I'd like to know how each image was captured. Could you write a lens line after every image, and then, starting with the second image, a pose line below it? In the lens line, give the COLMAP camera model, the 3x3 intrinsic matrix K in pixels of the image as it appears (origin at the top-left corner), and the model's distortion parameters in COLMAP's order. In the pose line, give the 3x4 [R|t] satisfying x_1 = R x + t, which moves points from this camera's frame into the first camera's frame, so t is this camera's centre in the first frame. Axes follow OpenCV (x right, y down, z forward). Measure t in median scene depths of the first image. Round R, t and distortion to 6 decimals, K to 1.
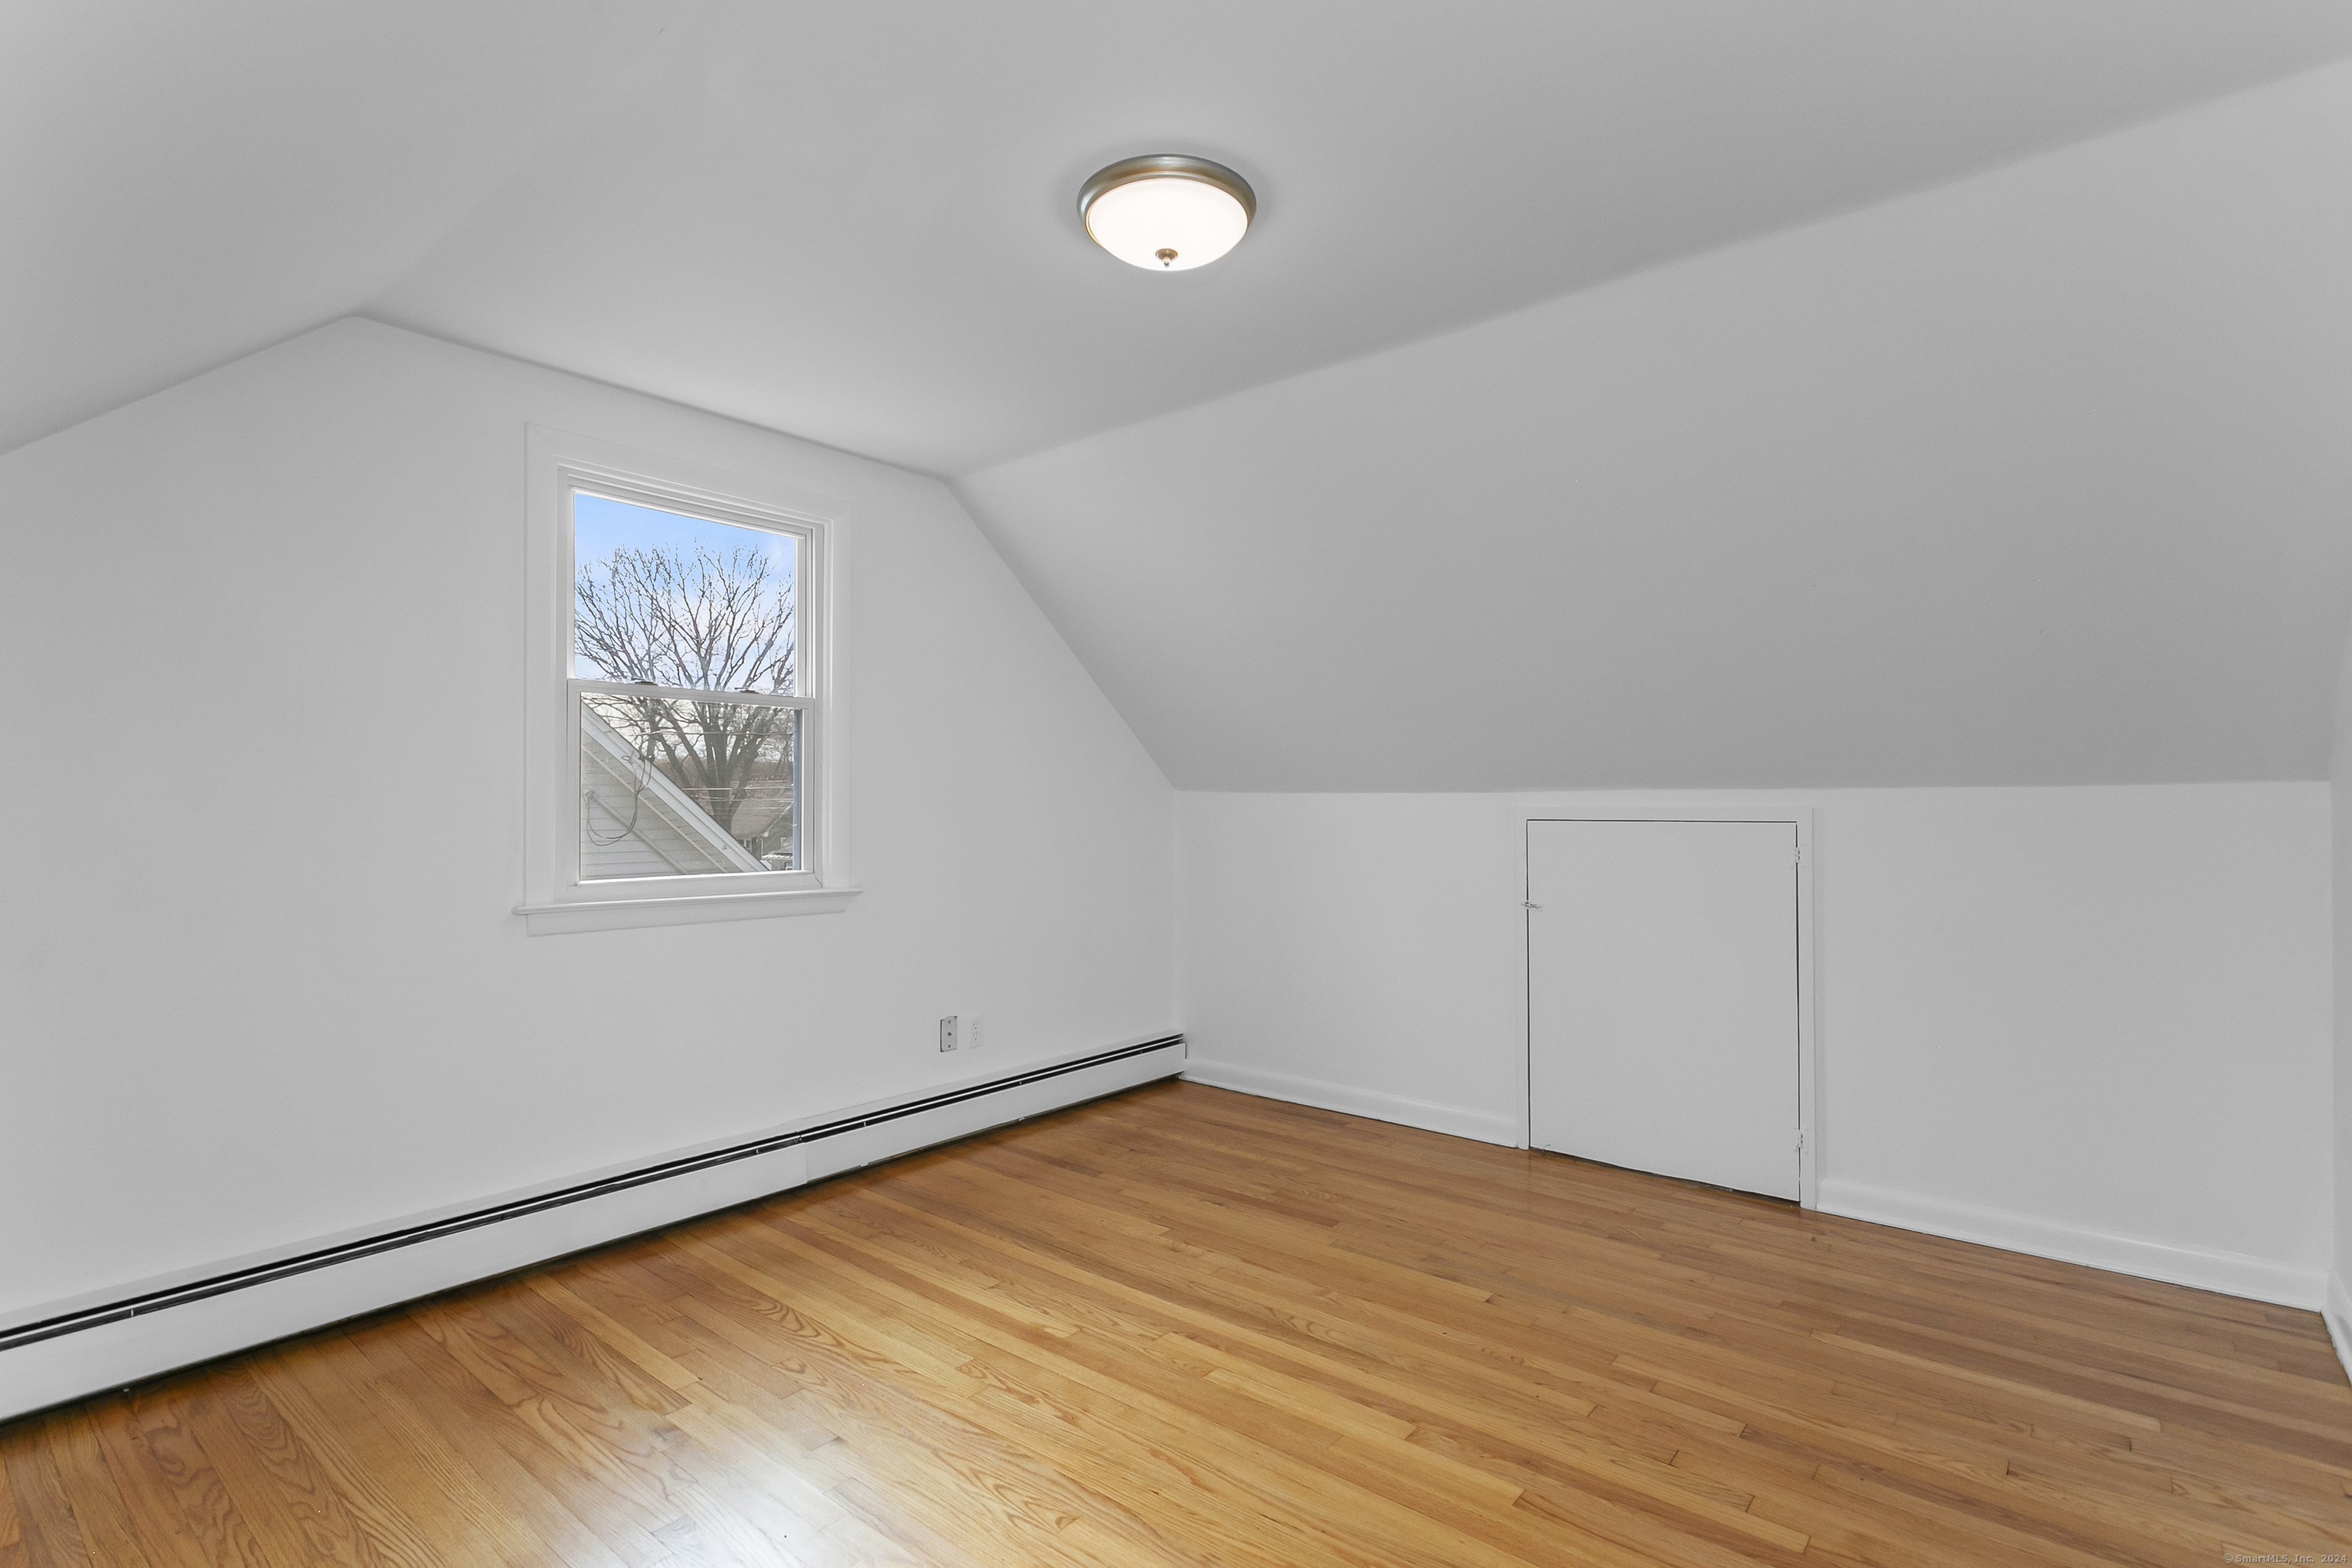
lens RADIAL K [[1116.1, 0, 1171.2], [0, 1116.1, 813.8], [0, 0, 1]] dist [0.009624, -0.000359]
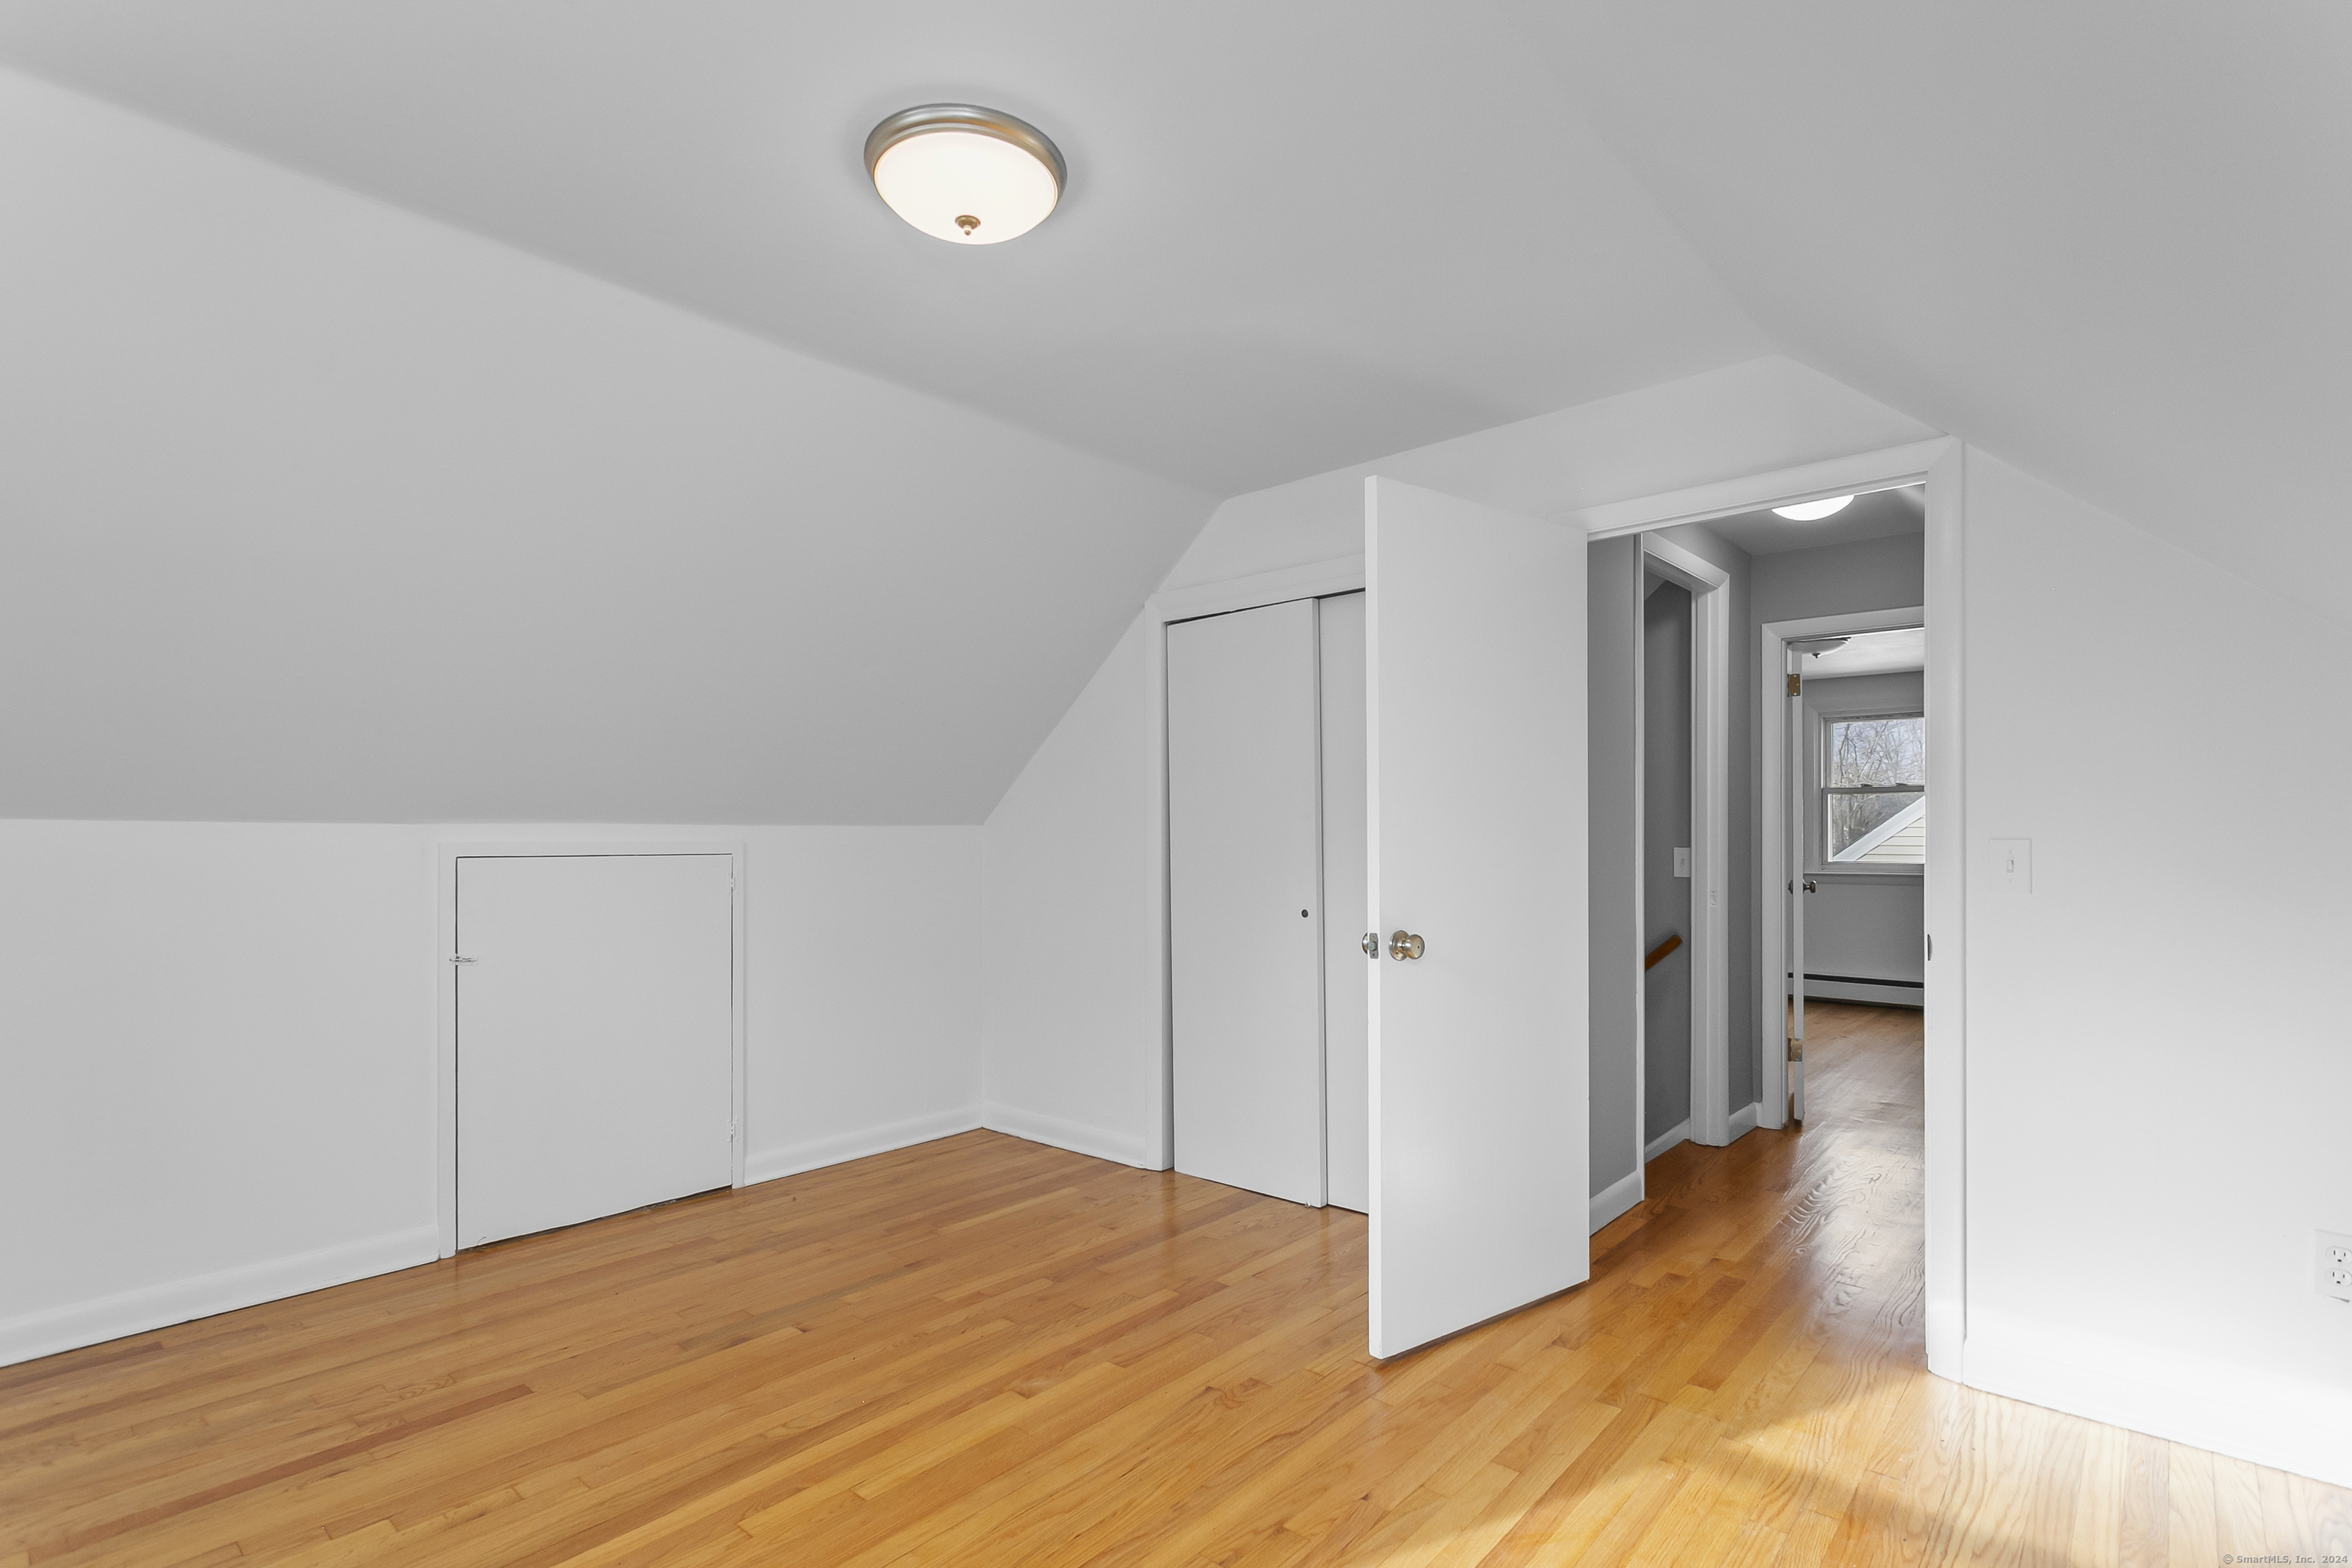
lens RADIAL K [[1116.1, 0, 1171.2], [0, 1116.1, 813.8], [0, 0, 1]] dist [0.009624, -0.000359]
pose [[0.040978, 0.024866, 0.998851, -0.685011], [0.009906, 0.999631, -0.025292, -0.000755], [-0.999111, 0.010931, 0.040717, 0.592677]]
